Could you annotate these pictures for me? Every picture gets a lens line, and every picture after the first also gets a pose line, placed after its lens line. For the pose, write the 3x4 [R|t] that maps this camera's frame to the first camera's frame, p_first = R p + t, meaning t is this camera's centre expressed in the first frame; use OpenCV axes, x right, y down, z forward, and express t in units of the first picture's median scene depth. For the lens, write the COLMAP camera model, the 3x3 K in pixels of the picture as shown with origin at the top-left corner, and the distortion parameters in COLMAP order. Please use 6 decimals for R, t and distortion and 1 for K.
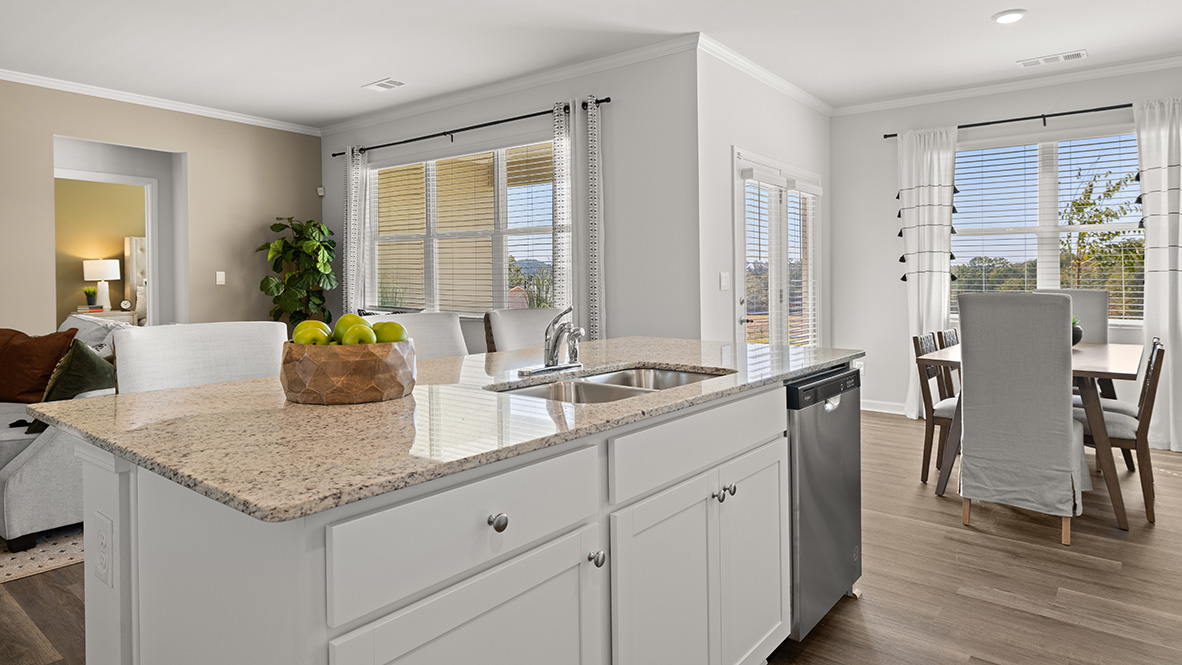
lens RADIAL K [[679.7, 0, 581.0], [0, 679.7, 281.9], [0, 0, 1]] dist [-0.000537, -0.004867]
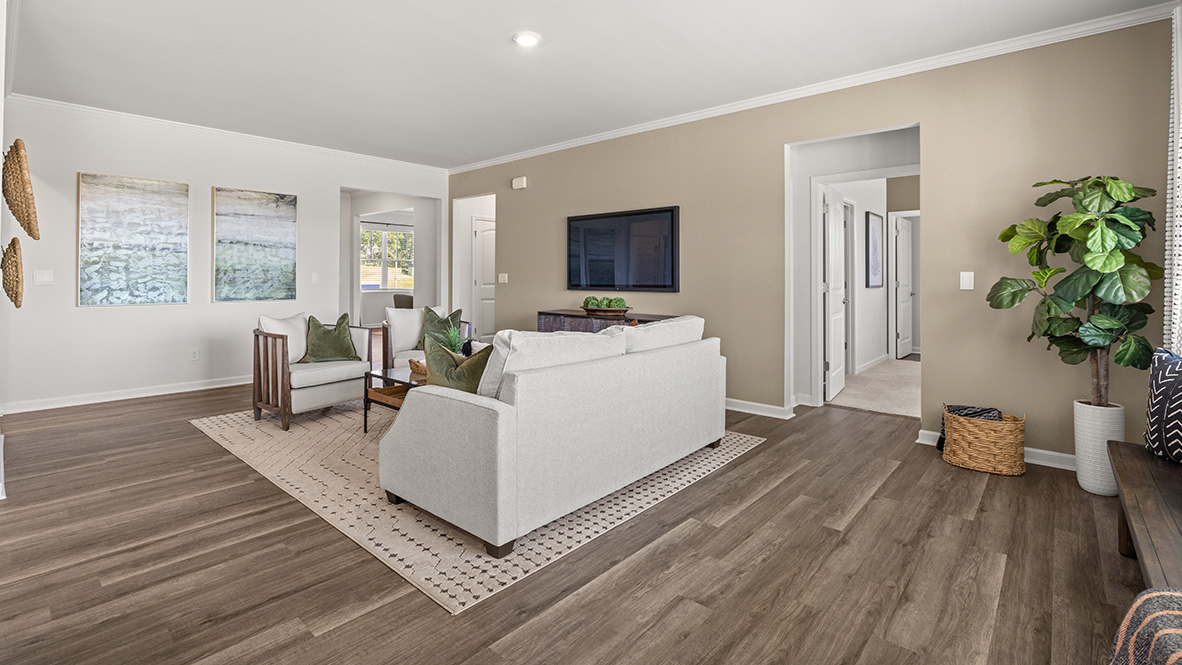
lens RADIAL K [[529.4, 0, 588.5], [0, 529.4, 274.2], [0, 0, 1]] dist [-0.009698, 0.000054]
pose [[-0.048498, -0.009866, -0.998775, 0.048918], [-0.008410, 0.999920, -0.009469, -0.003614], [0.998788, 0.007940, -0.048577, 0.623693]]
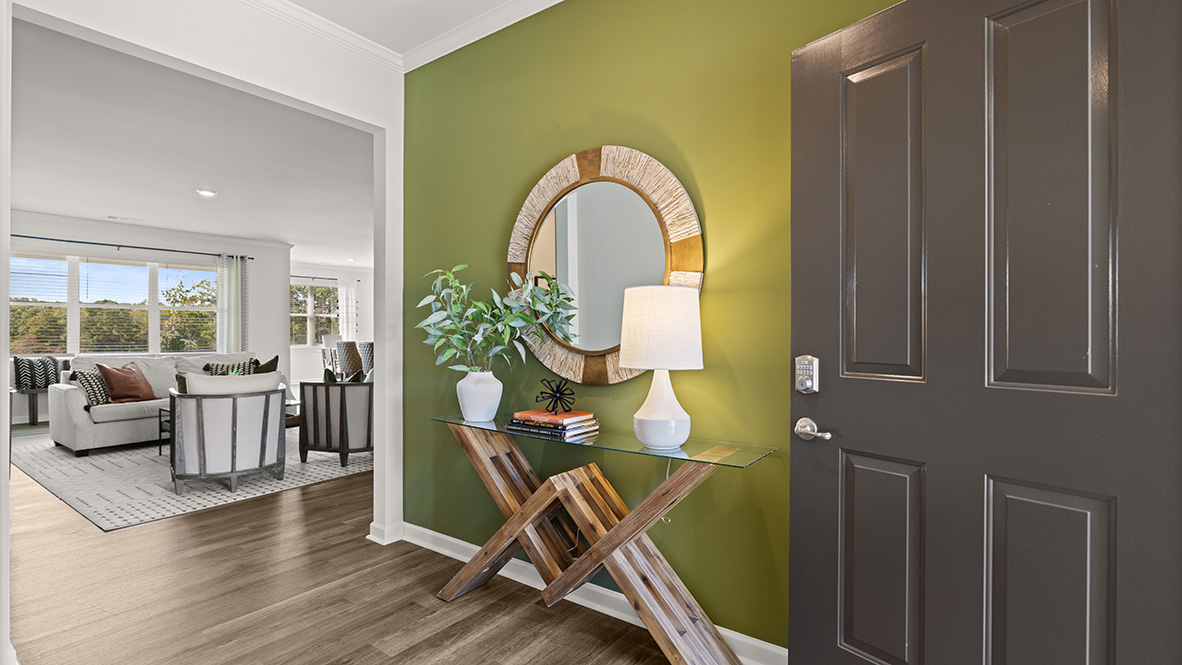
lens RADIAL K [[558.8, 0, 594.2], [0, 558.8, 328.5], [0, 0, 1]] dist [-0.010040, 0.001189]
pose [[-0.051715, 0.004149, 0.998653, -1.463752], [0.005639, 0.999977, -0.003862, -0.002779], [-0.998646, 0.005432, -0.051737, -0.077435]]
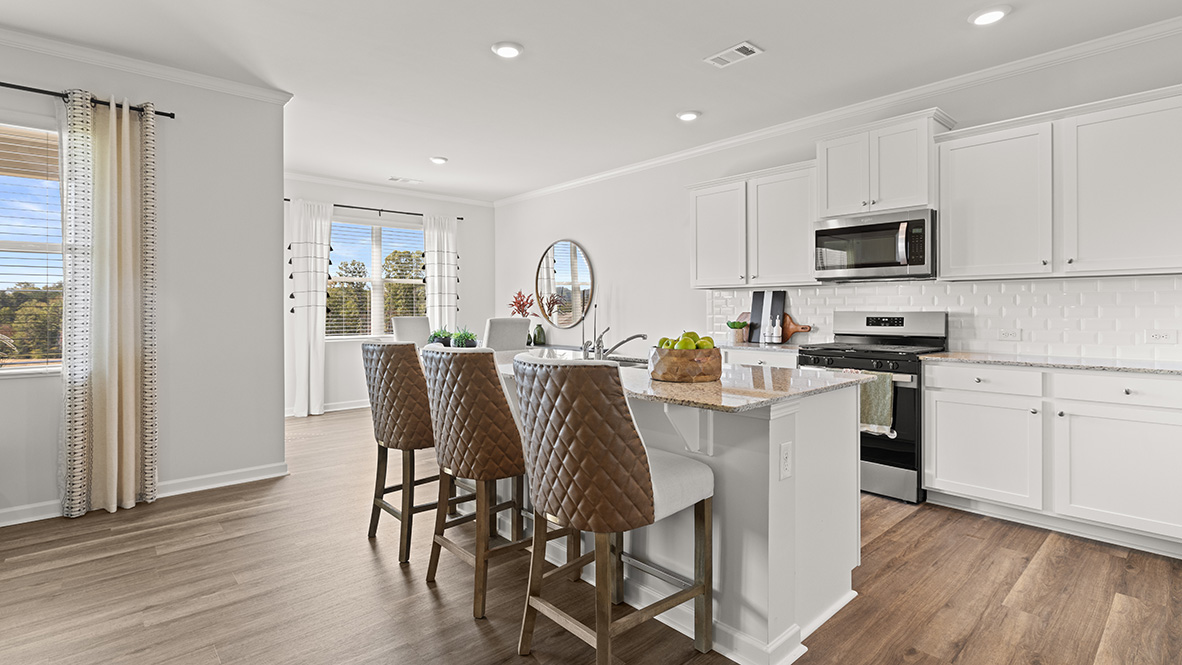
lens RADIAL K [[558.8, 0, 585.9], [0, 558.8, 304.3], [0, 0, 1]] dist [-0.010040, 0.001189]
pose [[0.160716, 0.007146, 0.986975, -0.441600], [0.009295, 0.999918, -0.008753, -0.003299], [-0.986957, 0.010581, 0.160636, 0.249393]]
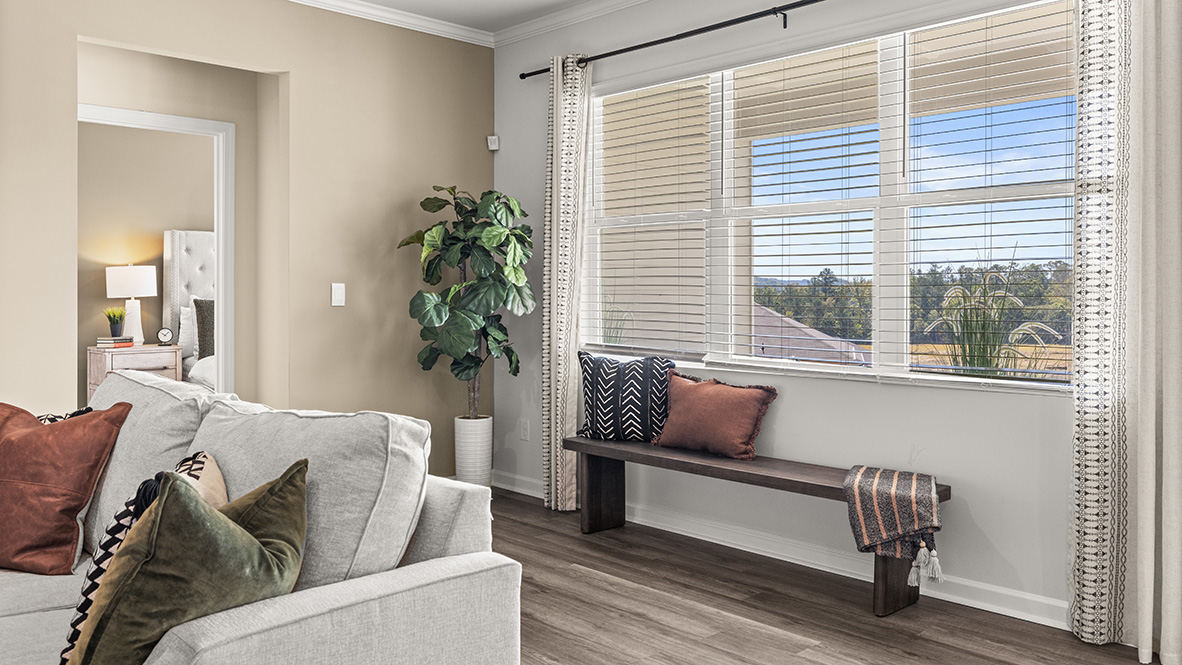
lens RADIAL K [[922.5, 0, 581.8], [0, 922.5, 282.6], [0, 0, 1]] dist [-0.015168, 0.004667]
pose [[0.990497, -0.003706, -0.137483, -0.223167], [0.001503, 0.999869, -0.016120, -0.002955], [0.137524, 0.015760, 0.990373, 0.266042]]
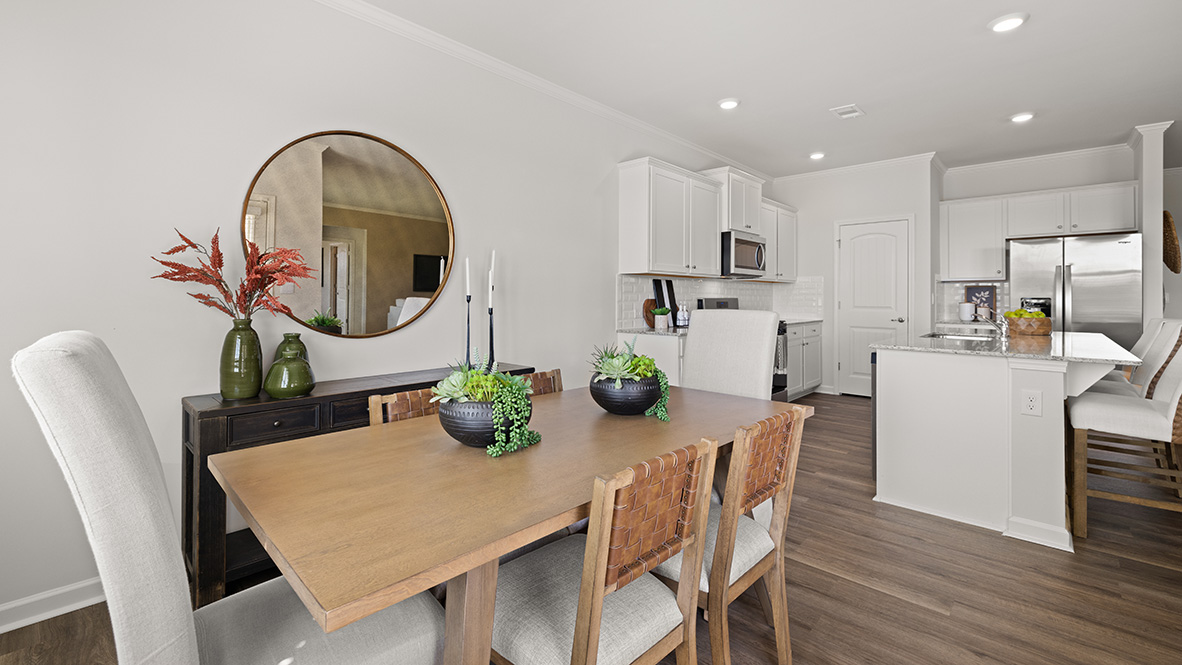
lens RADIAL K [[492.2, 0, 587.0], [0, 492.2, 293.8], [0, 0, 1]] dist [-0.003687, 0.000081]
pose [[-0.997026, -0.004040, 0.076966, 0.387752], [-0.003940, 0.999991, 0.001455, -0.004846], [-0.076971, 0.001147, -0.997033, 0.858191]]
